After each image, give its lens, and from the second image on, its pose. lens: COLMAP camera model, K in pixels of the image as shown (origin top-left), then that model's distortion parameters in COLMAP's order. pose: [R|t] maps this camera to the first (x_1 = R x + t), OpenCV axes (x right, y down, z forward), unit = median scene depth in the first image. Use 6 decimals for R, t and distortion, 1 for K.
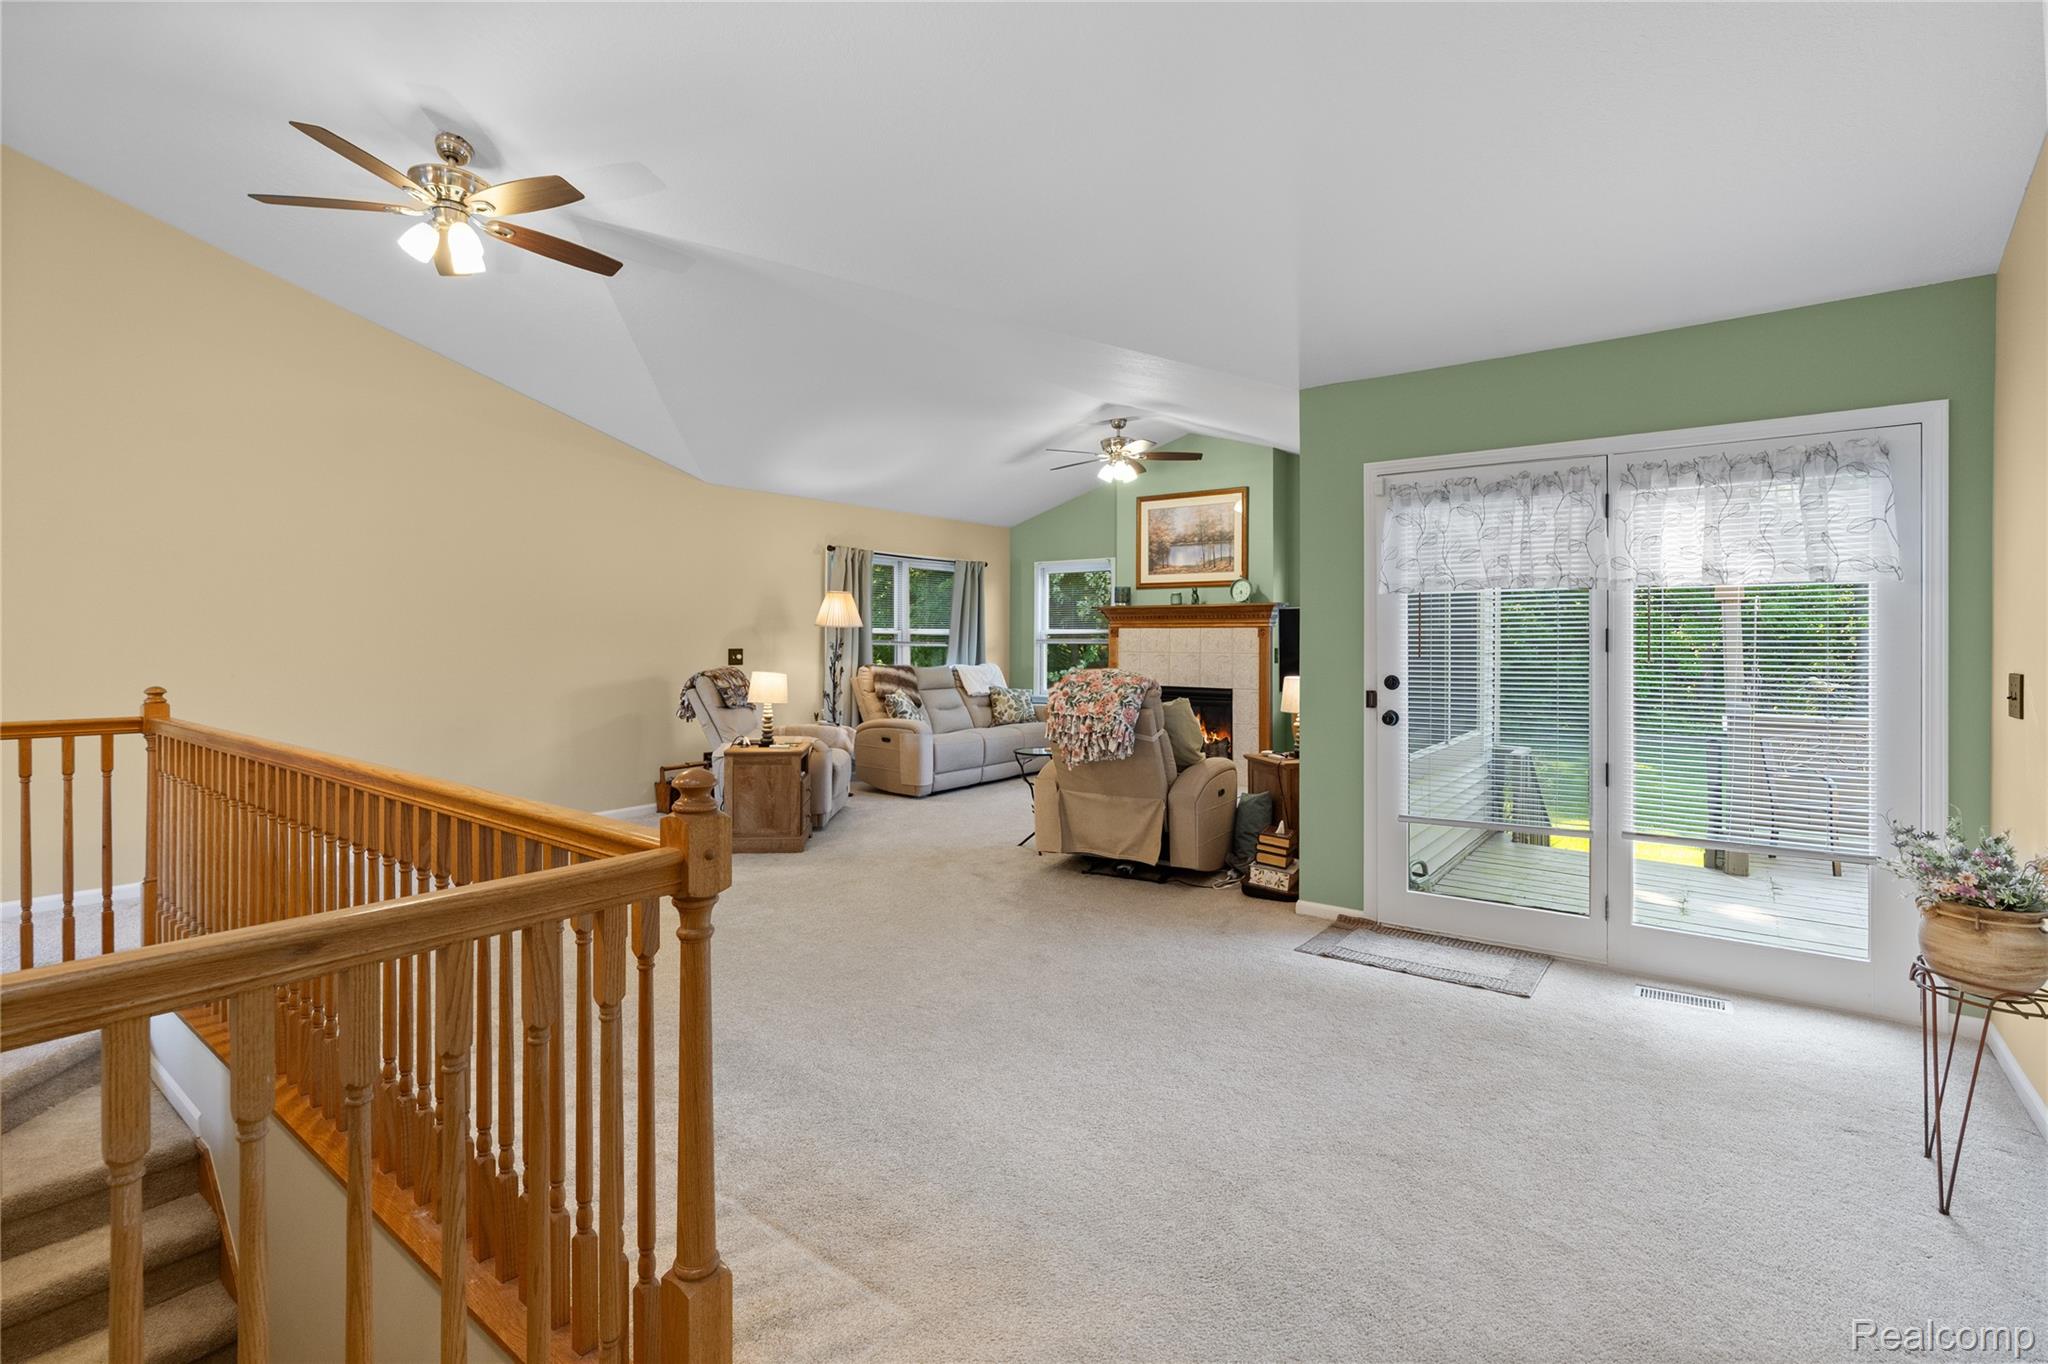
lens RADIAL K [[940.0, 0, 1026.5], [0, 940.0, 633.2], [0, 0, 1]] dist [-0.005026, 0.000761]
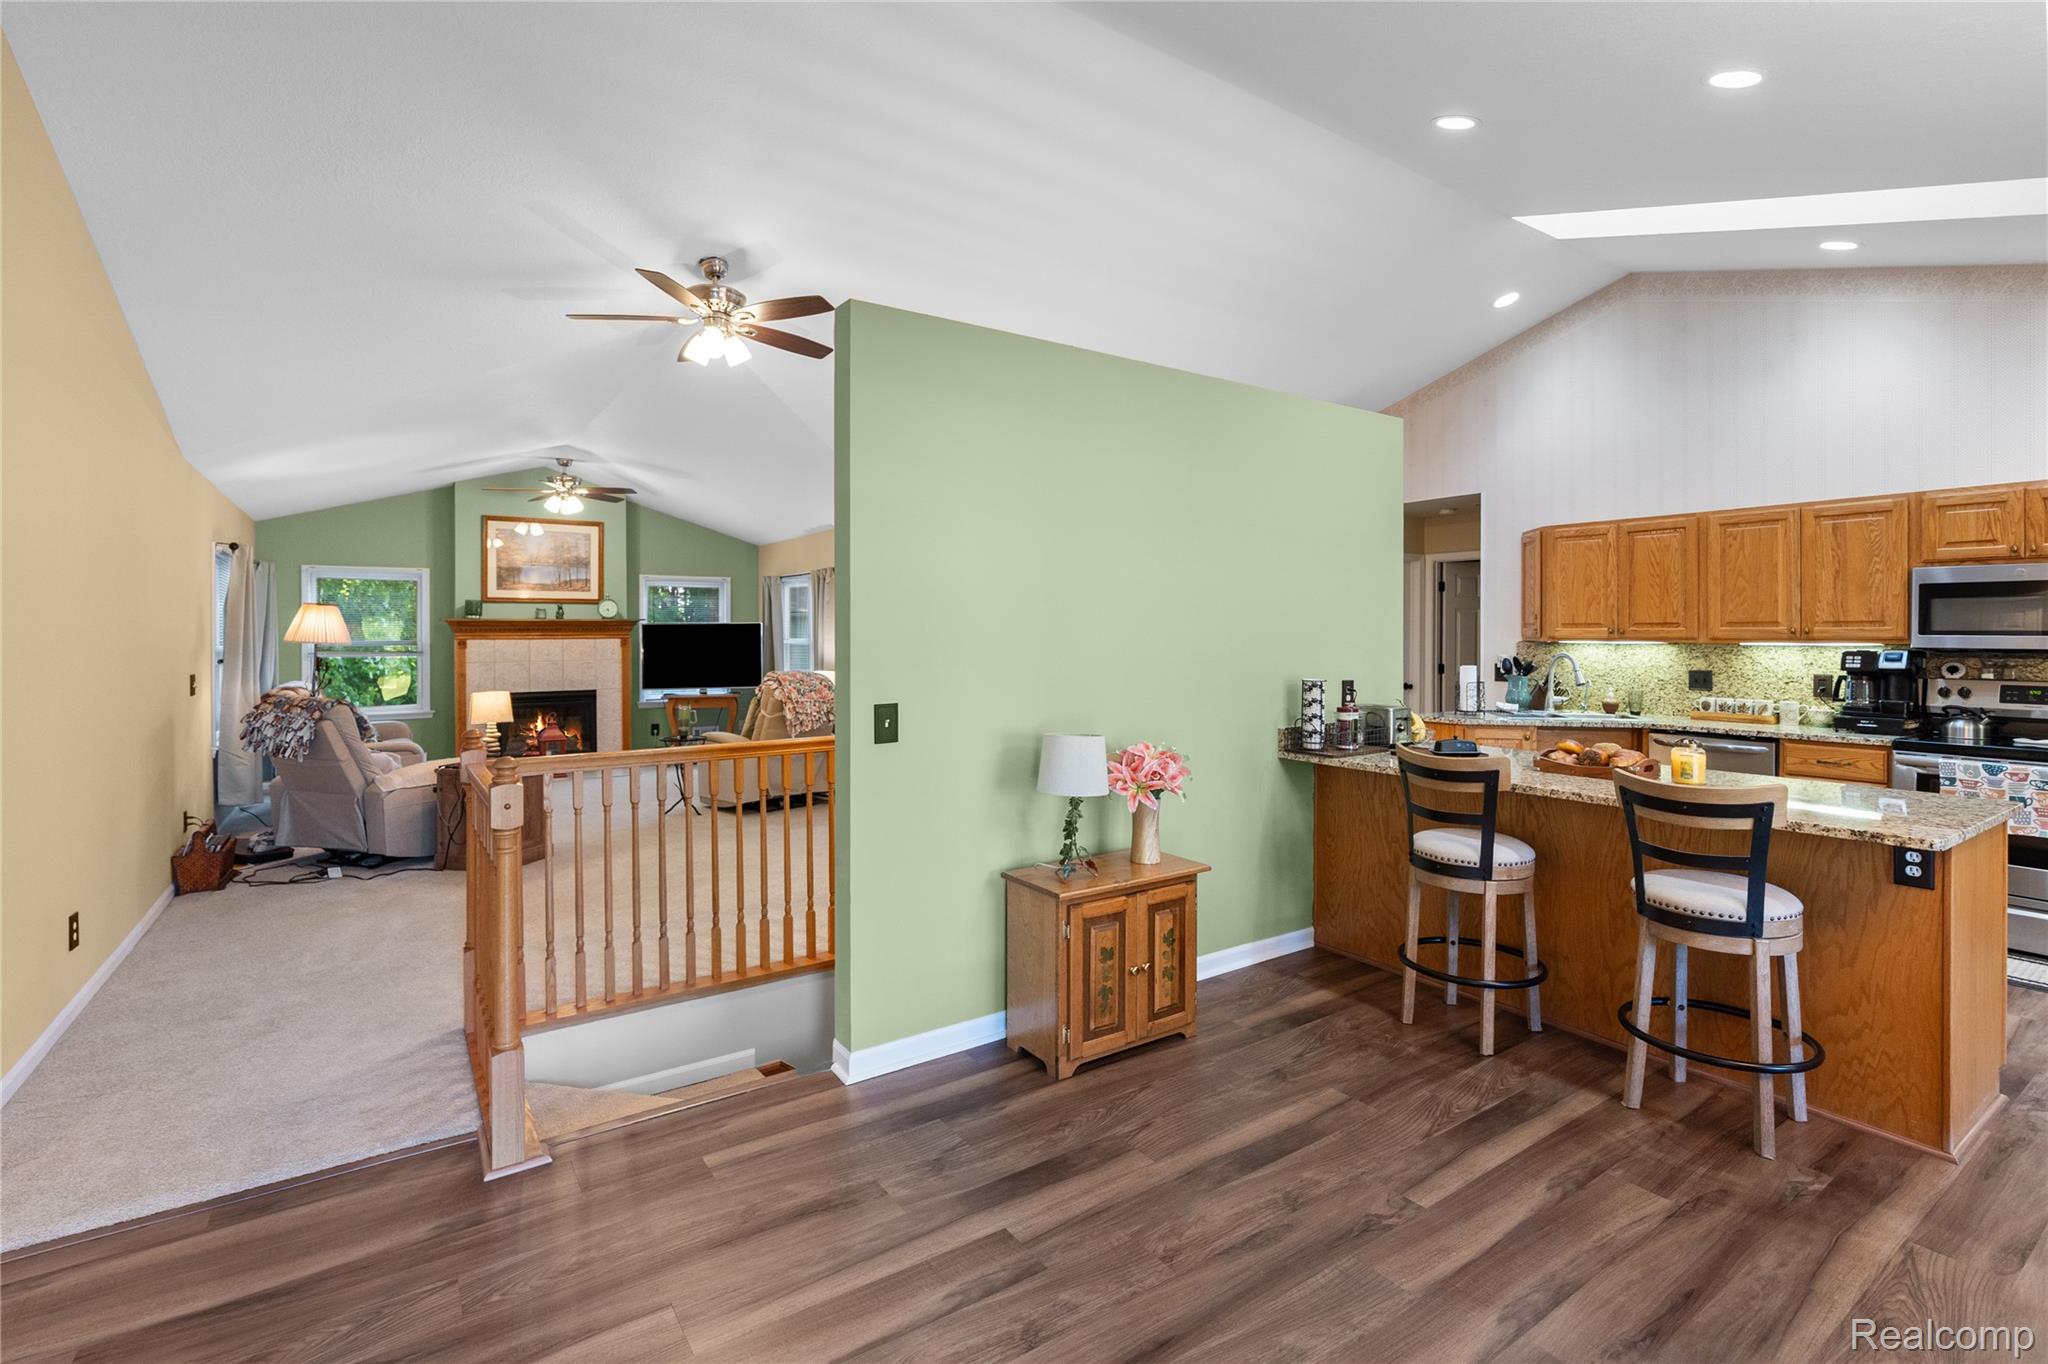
lens RADIAL K [[940.0, 0, 1026.5], [0, 940.0, 633.2], [0, 0, 1]] dist [-0.005026, 0.000761]
pose [[0.312556, -0.006391, 0.949878, -0.859763], [0.002653, 0.999979, 0.005855, -0.021304], [-0.949896, 0.000690, 0.312566, 0.116303]]
